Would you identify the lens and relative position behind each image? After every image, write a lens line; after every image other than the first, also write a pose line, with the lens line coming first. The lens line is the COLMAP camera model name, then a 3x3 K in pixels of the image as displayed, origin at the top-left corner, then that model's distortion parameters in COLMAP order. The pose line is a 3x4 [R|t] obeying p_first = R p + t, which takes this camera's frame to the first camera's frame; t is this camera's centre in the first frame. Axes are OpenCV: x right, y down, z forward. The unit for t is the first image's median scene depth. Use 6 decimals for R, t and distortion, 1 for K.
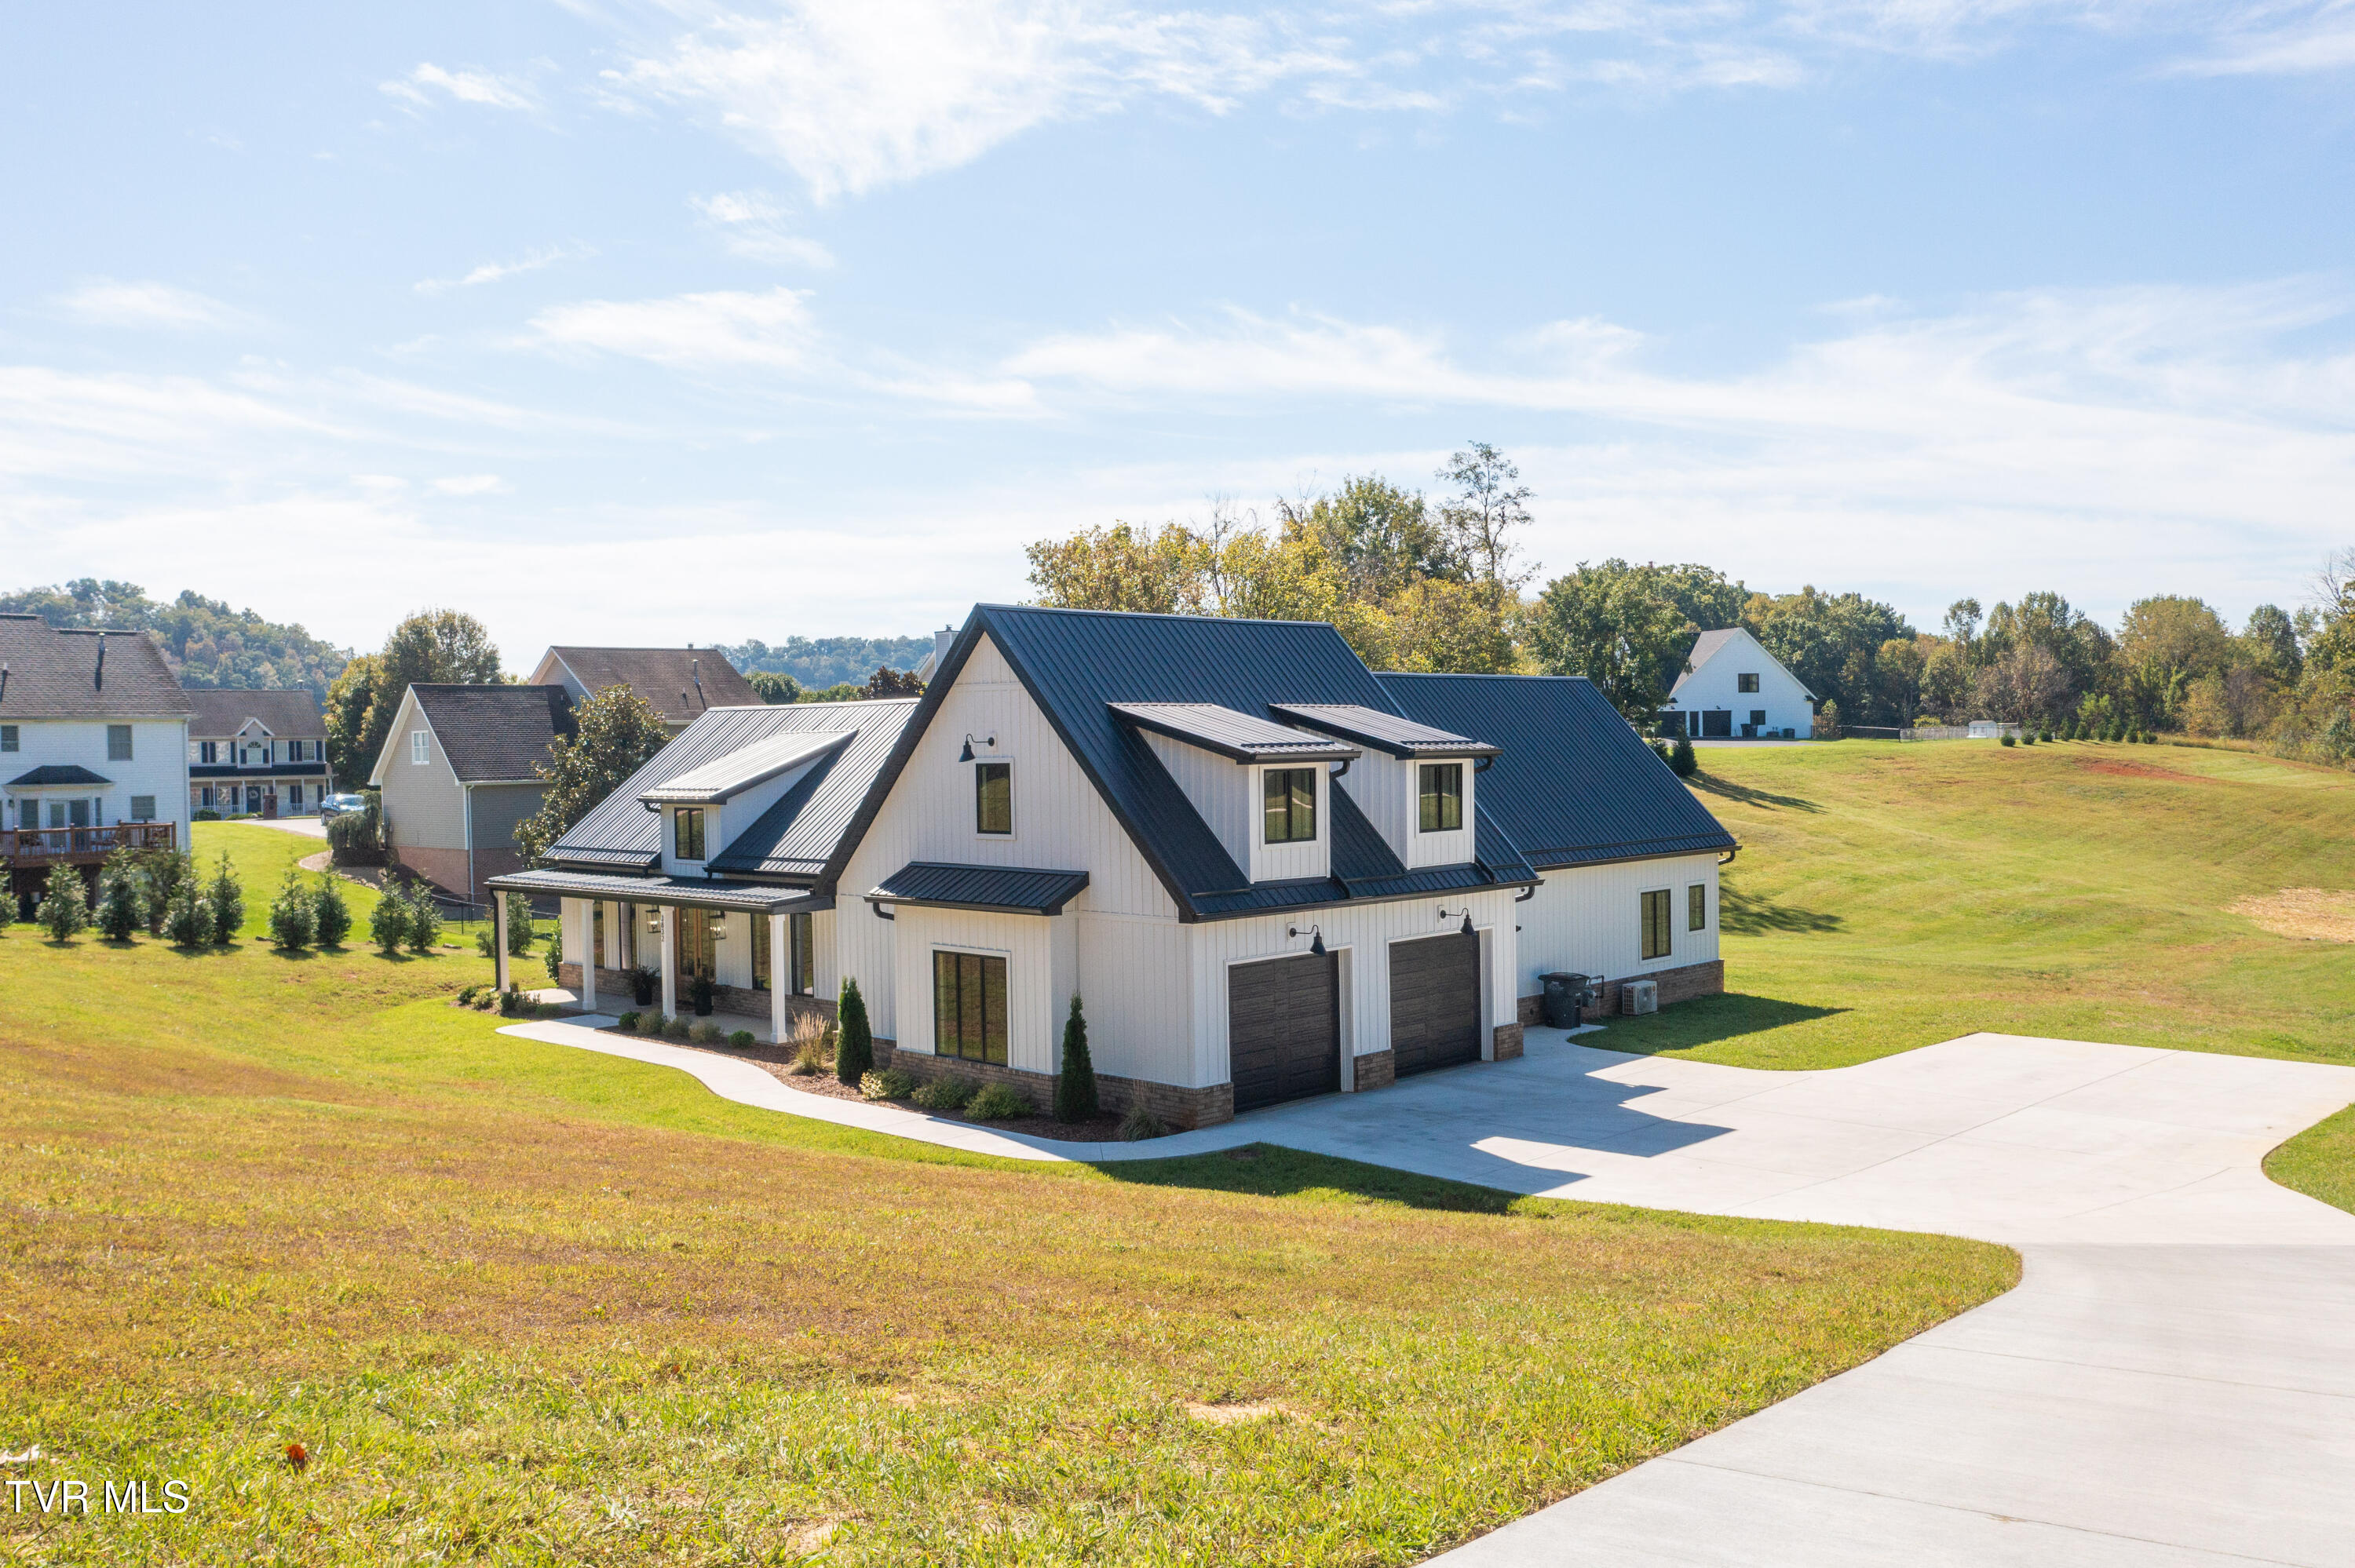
lens RADIAL K [[1853.1, 0, 1177.5], [0, 1853.1, 784.0], [0, 0, 1]] dist [0.000121, 0.005238]
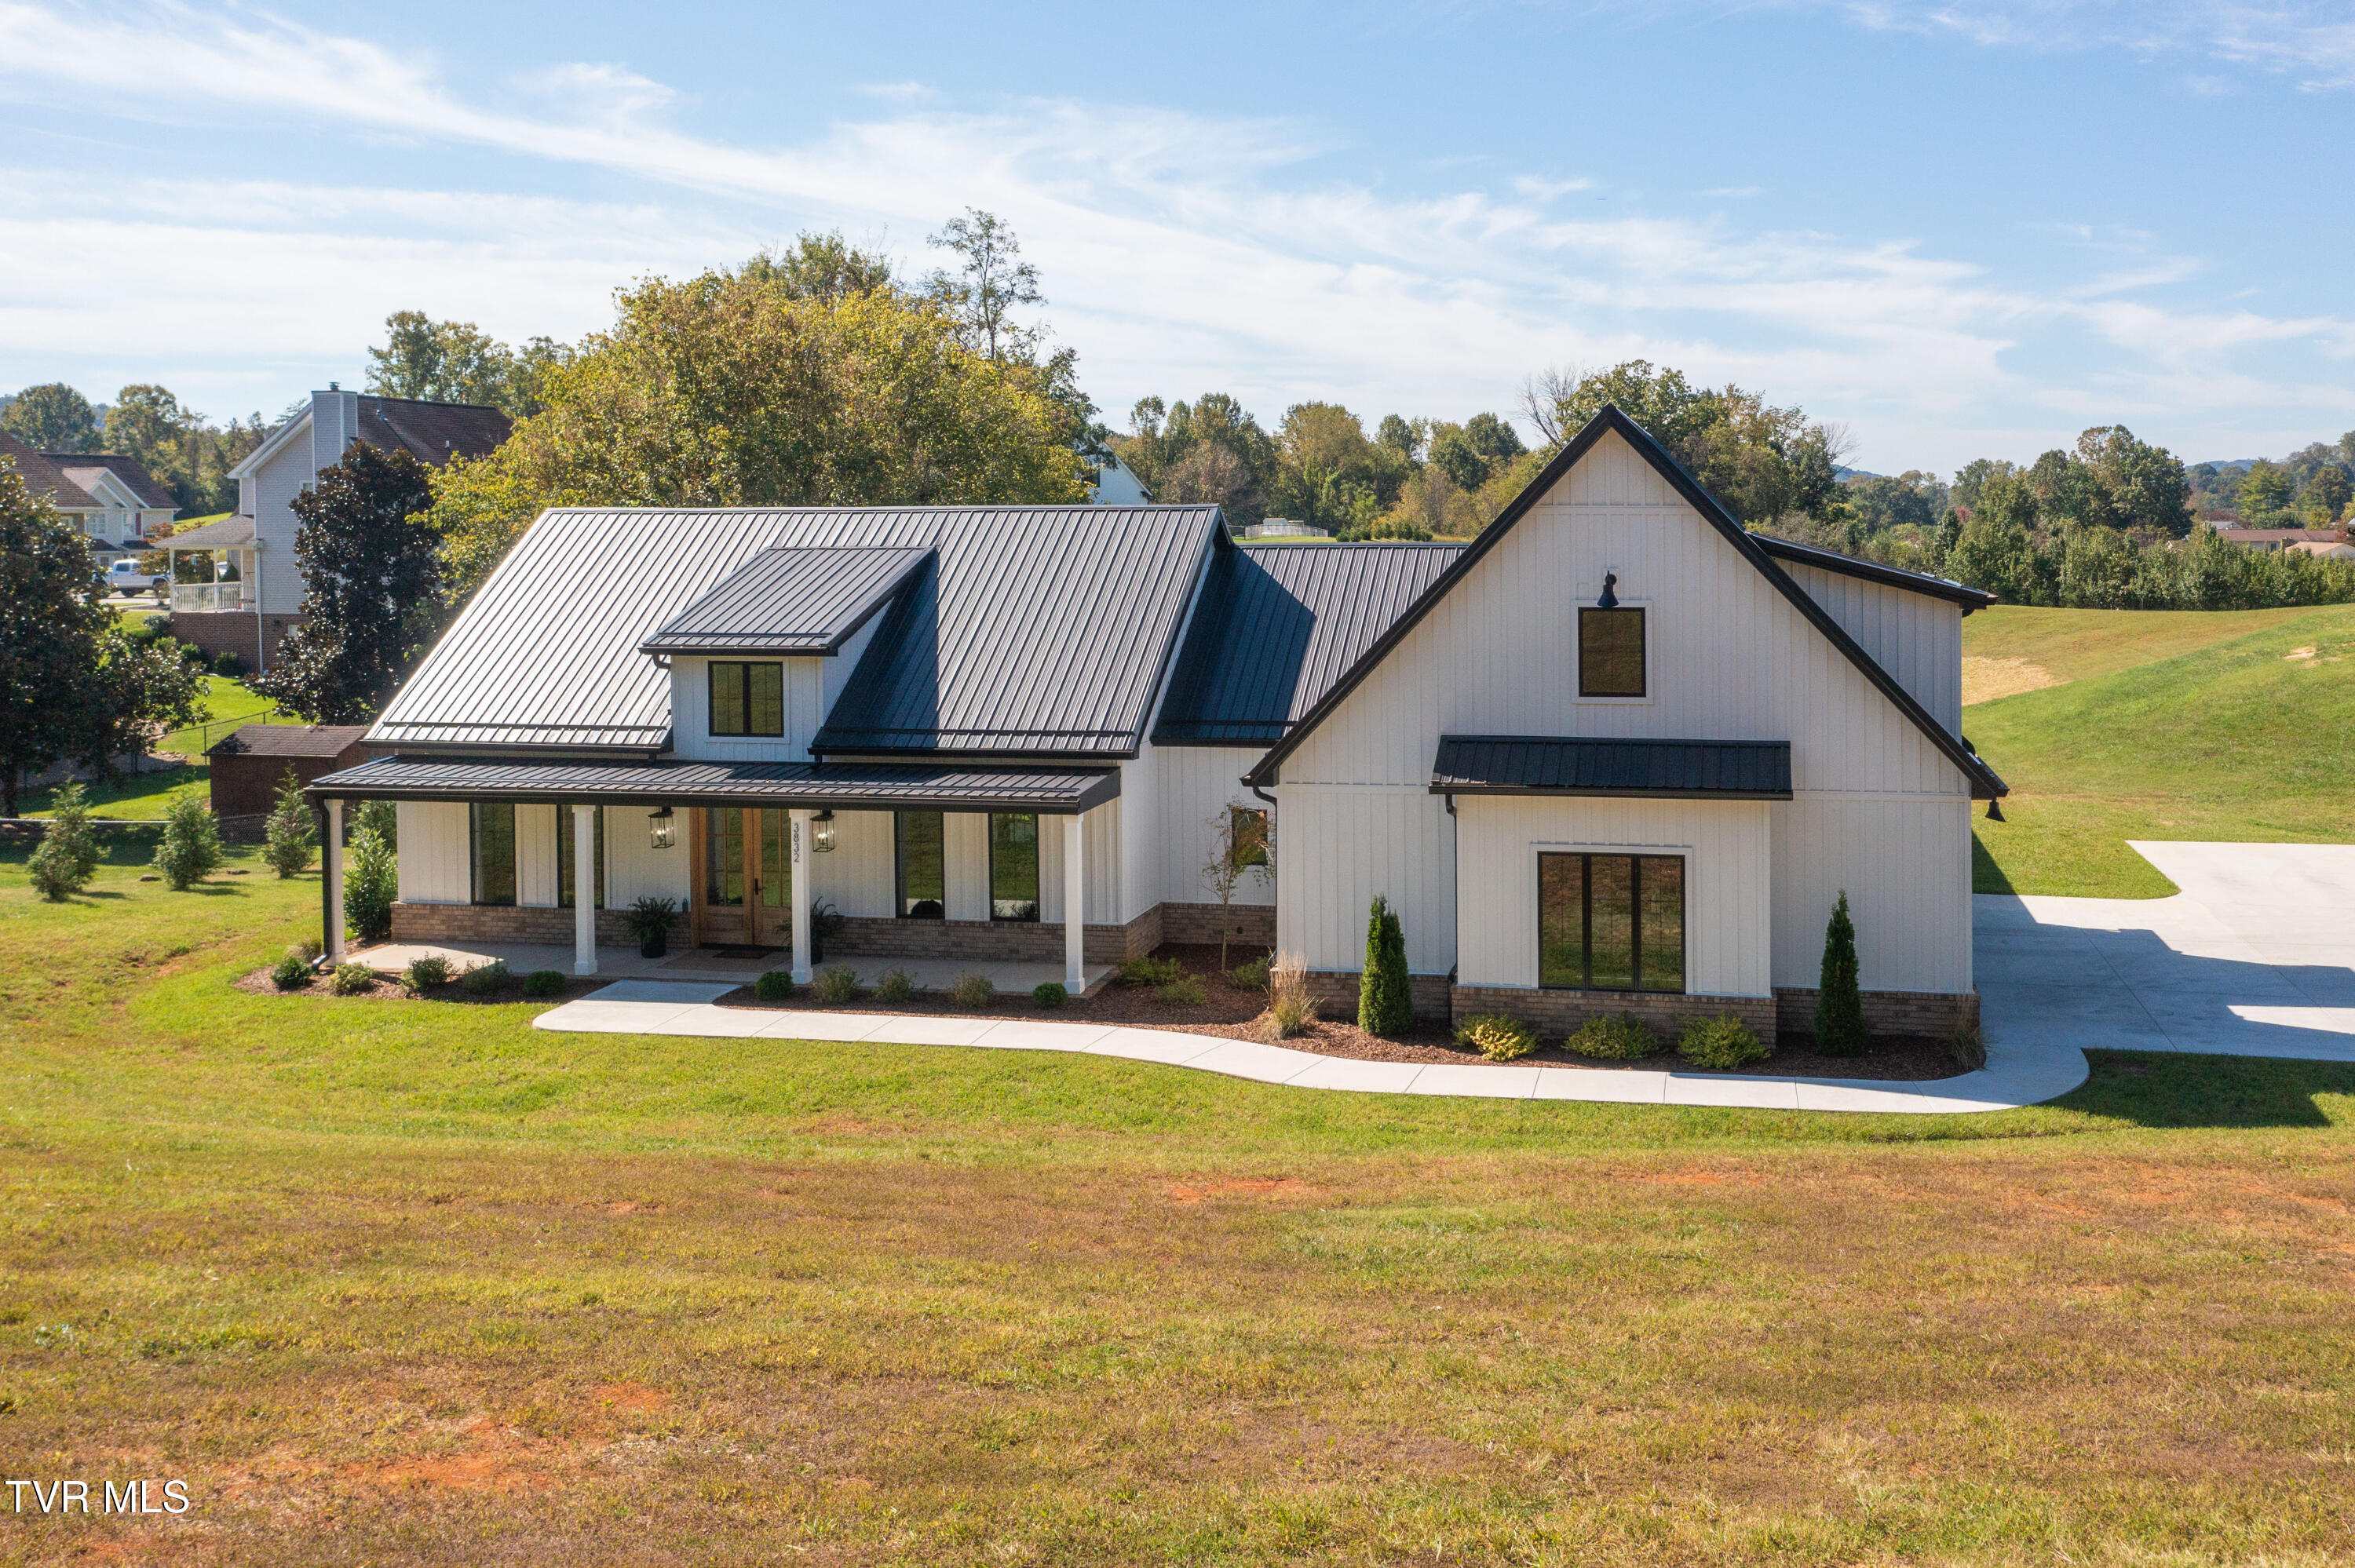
lens RADIAL K [[1930.1, 0, 1177.7], [0, 1930.1, 572.3], [0, 0, 1]] dist [0.001276, -0.000847]
pose [[0.828088, -0.006631, 0.560559, -0.512490], [0.004496, 0.999976, 0.005188, -0.022336], [-0.560580, -0.001776, 0.828098, 0.307373]]
